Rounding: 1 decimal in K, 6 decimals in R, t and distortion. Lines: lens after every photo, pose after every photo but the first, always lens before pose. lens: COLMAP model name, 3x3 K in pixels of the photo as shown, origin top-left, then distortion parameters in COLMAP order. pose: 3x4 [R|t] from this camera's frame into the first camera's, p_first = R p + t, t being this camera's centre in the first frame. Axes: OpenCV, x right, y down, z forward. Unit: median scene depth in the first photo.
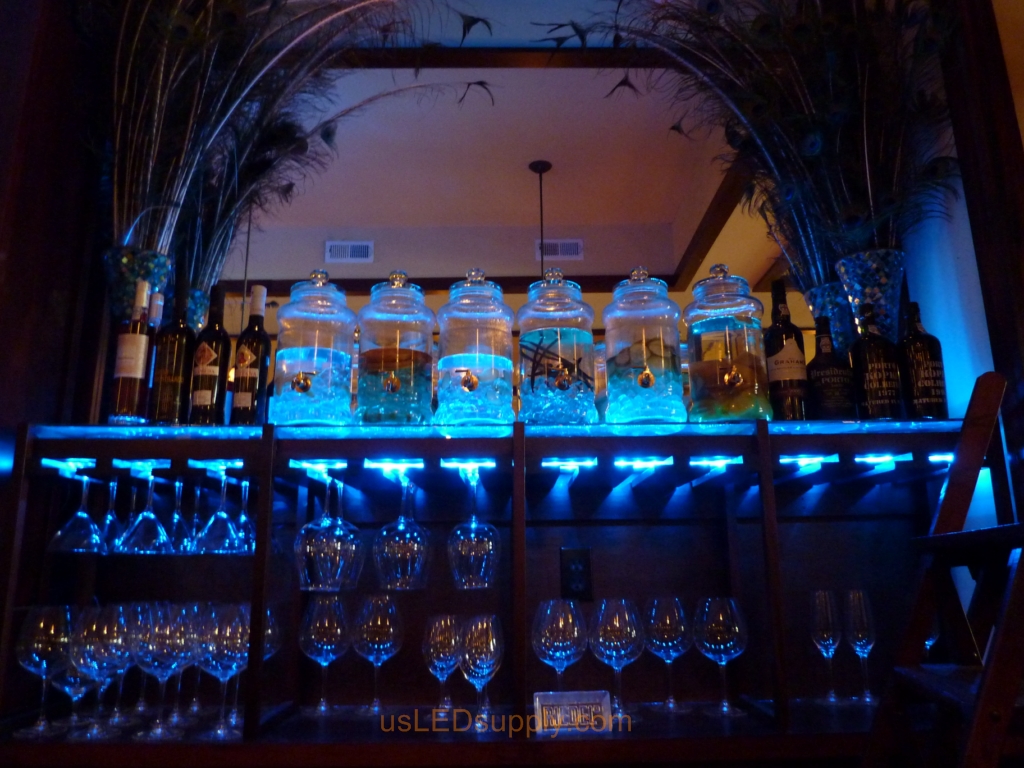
lens RADIAL K [[757.9, 0, 511.0], [0, 757.9, 383.7], [0, 0, 1]] dist [-0.034766, 0.002386]
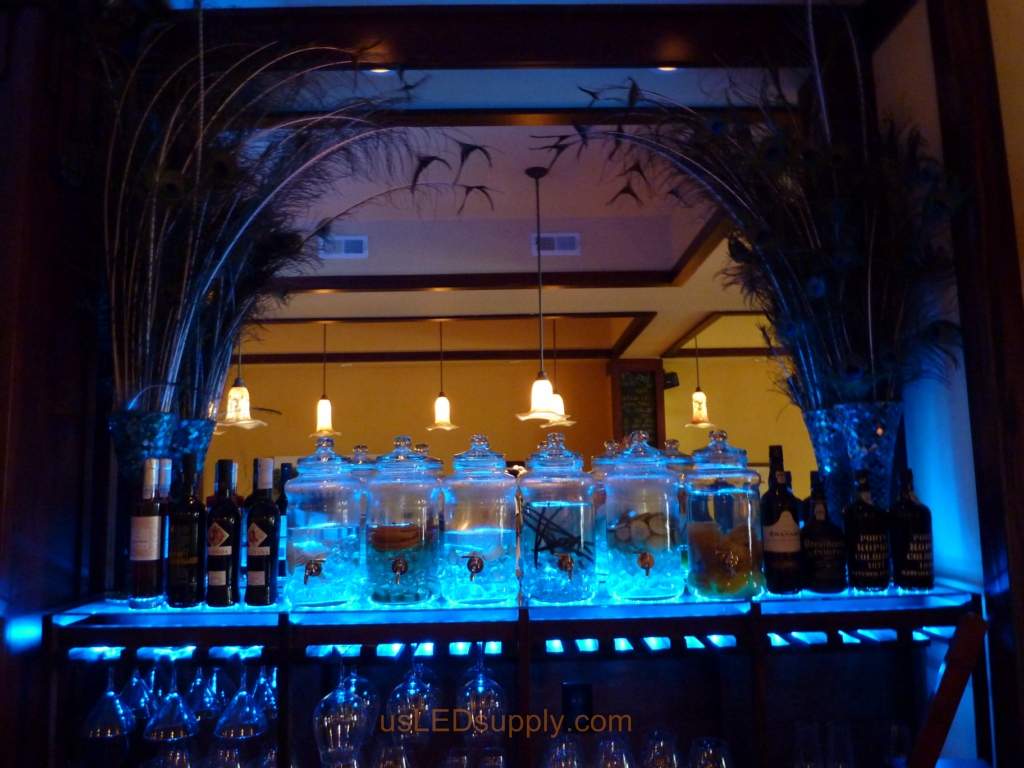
lens RADIAL K [[757.9, 0, 511.0], [0, 757.9, 375.3], [0, 0, 1]] dist [-0.034766, 0.002386]
pose [[0.999934, -0.008709, 0.007486, -0.010203], [0.007793, 0.993361, 0.114778, -0.335811], [-0.008436, -0.114712, 0.993363, 0.002372]]
